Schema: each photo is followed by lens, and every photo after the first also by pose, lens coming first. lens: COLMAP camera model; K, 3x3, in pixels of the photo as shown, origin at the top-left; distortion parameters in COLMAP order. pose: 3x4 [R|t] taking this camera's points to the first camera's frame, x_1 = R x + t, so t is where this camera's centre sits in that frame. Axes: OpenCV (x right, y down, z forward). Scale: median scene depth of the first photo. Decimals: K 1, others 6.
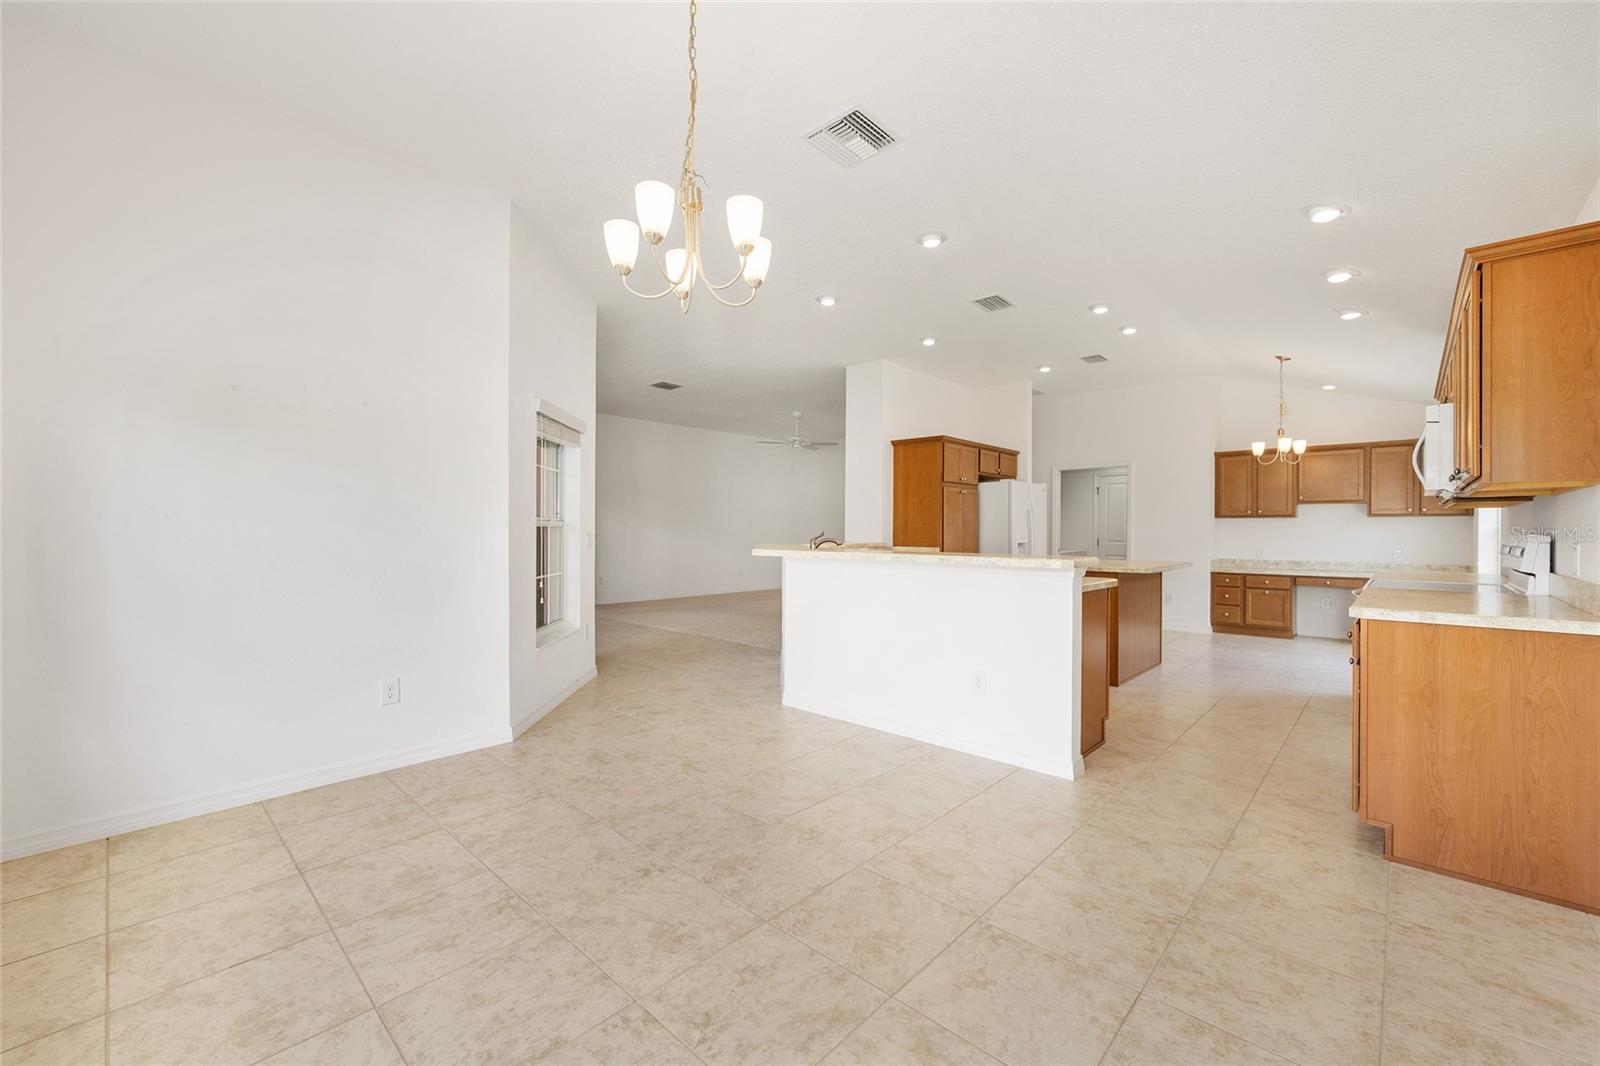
lens RADIAL K [[644.6, 0, 795.4], [0, 644.6, 531.8], [0, 0, 1]] dist [-0.003346, 0.000756]
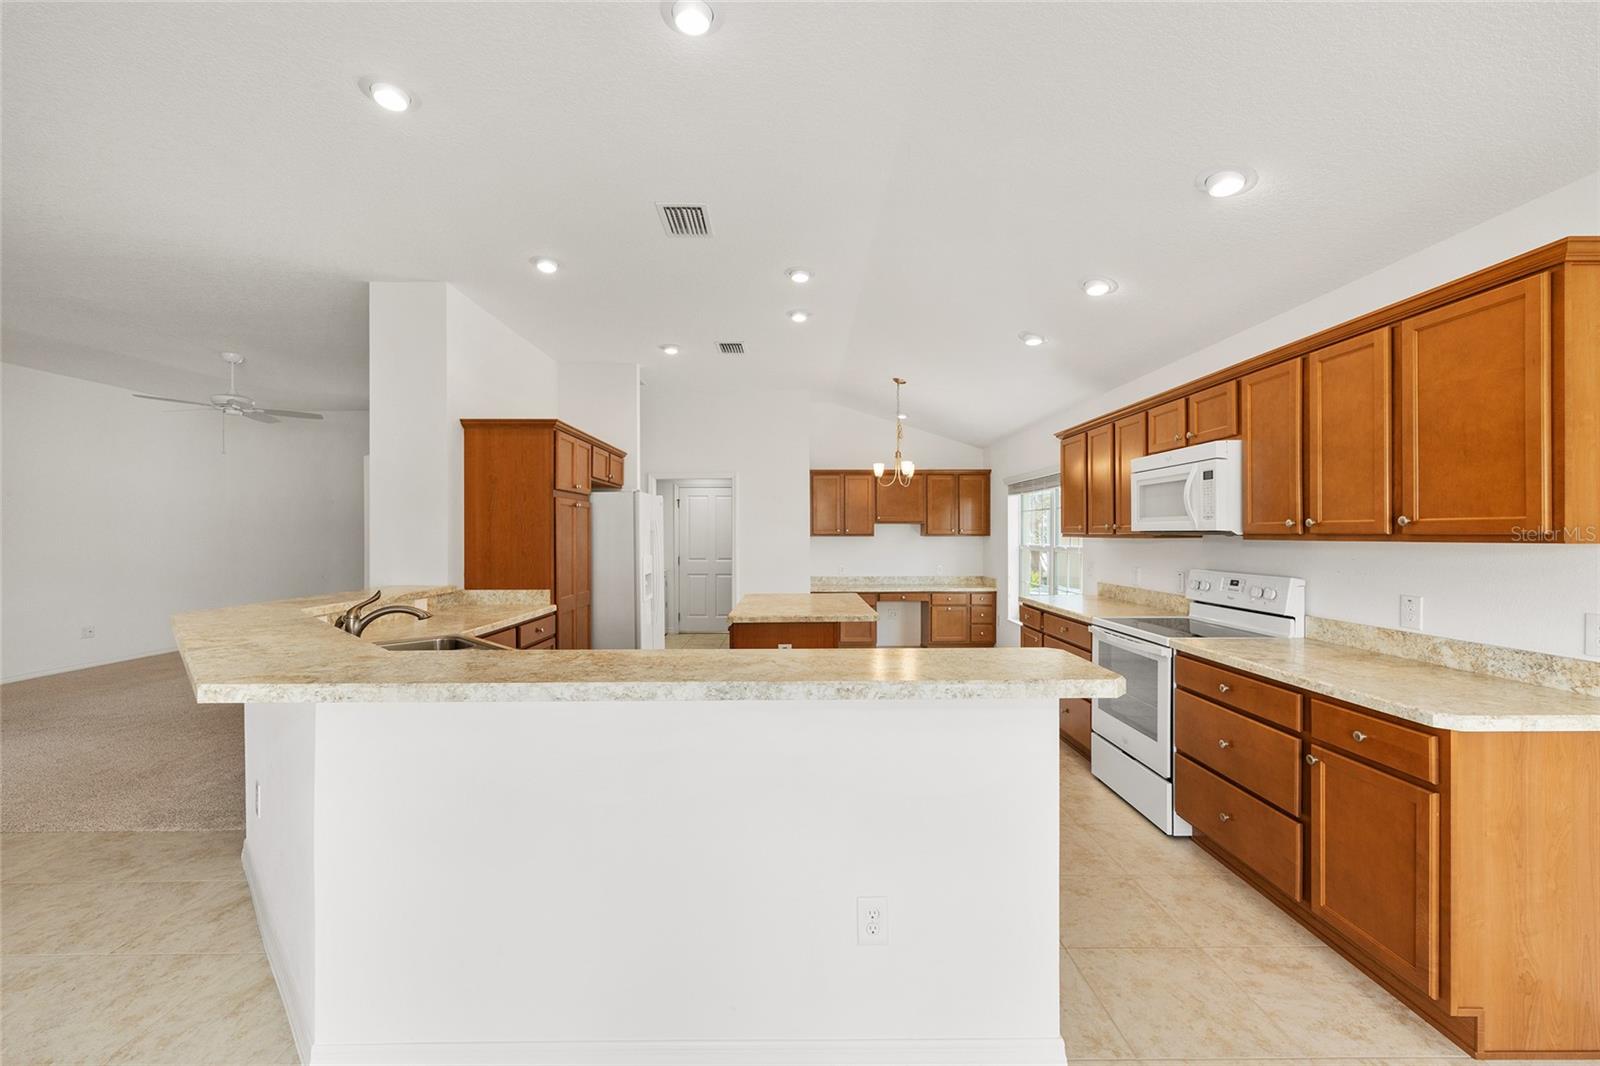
lens RADIAL K [[644.6, 0, 804.5], [0, 644.6, 536.9], [0, 0, 1]] dist [-0.003346, 0.000756]
pose [[0.721168, -0.009840, 0.692690, -0.042109], [0.008001, 0.999951, 0.005874, -0.029834], [-0.692714, 0.001306, 0.721211, 0.332420]]
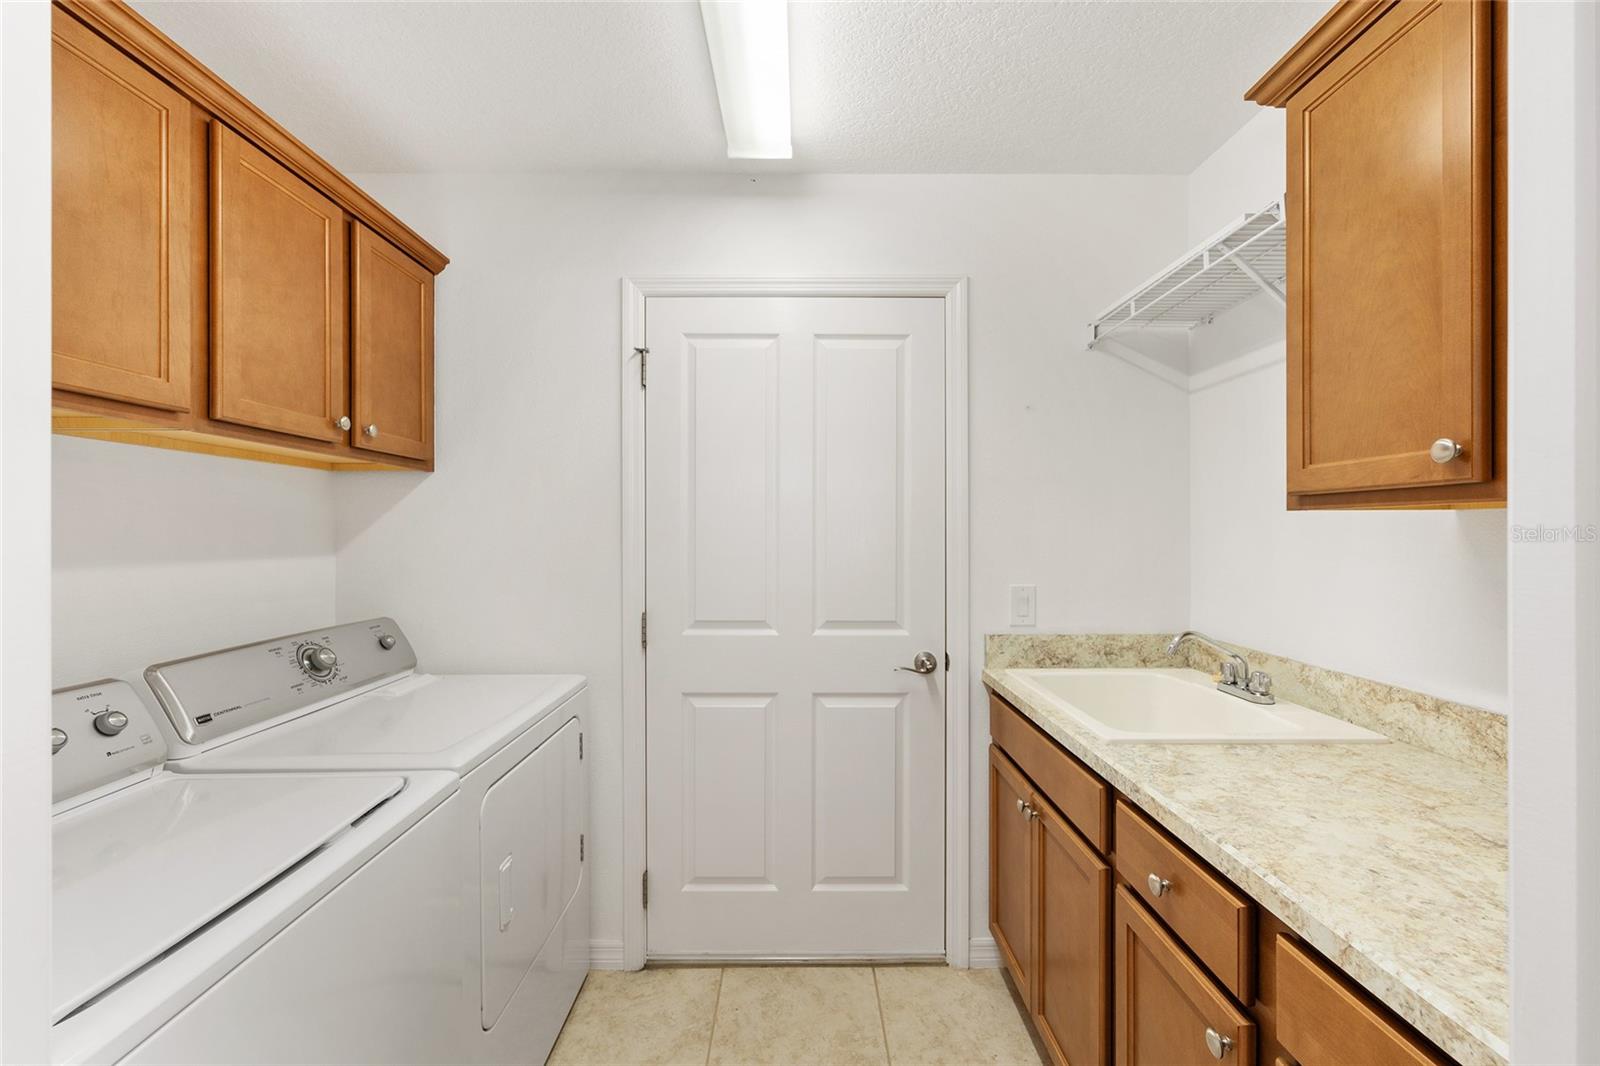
lens RADIAL K [[644.6, 0, 807.8], [0, 644.6, 537.9], [0, 0, 1]] dist [-0.003346, 0.000756]
pose [[0.719405, -0.012550, 0.694477, 0.540793], [0.002730, 0.999880, 0.015240, -0.022019], [-0.694585, -0.009068, 0.719353, 1.207544]]
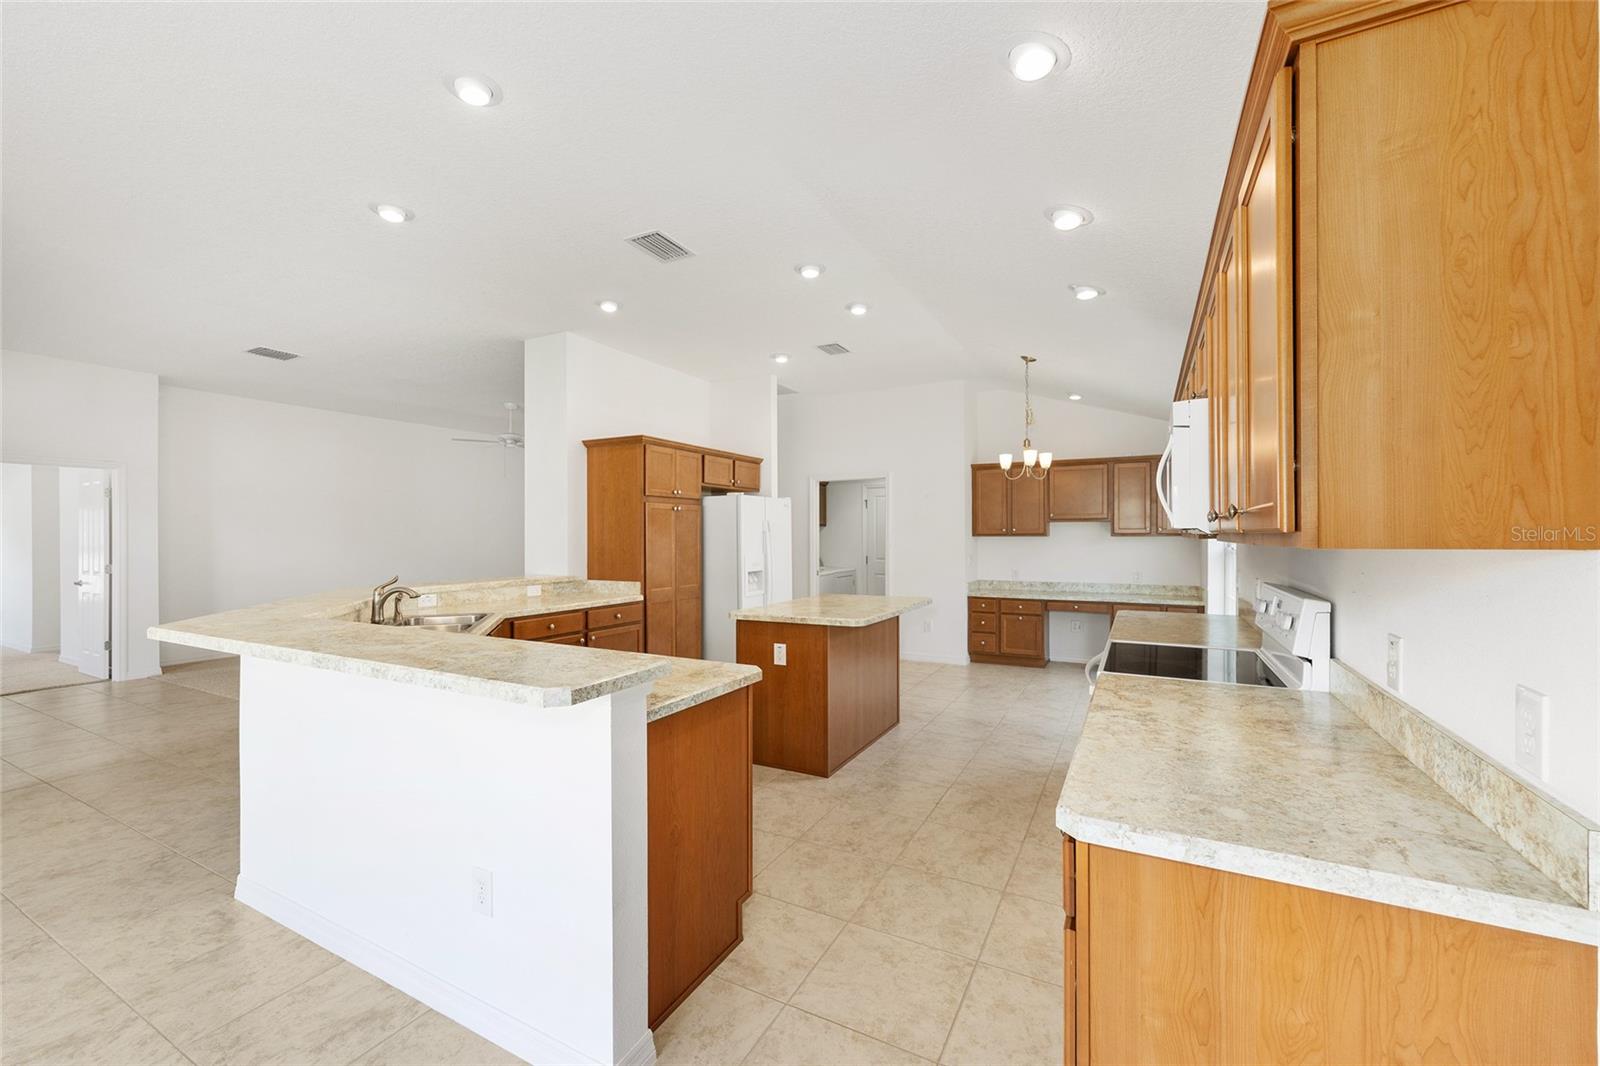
lens RADIAL K [[644.6, 0, 796.2], [0, 644.6, 537.8], [0, 0, 1]] dist [-0.003346, 0.000756]
pose [[0.964812, -0.008869, 0.262791, 0.192490], [0.008517, 0.999961, 0.002476, -0.027085], [-0.262803, -0.000150, 0.964850, 0.206736]]
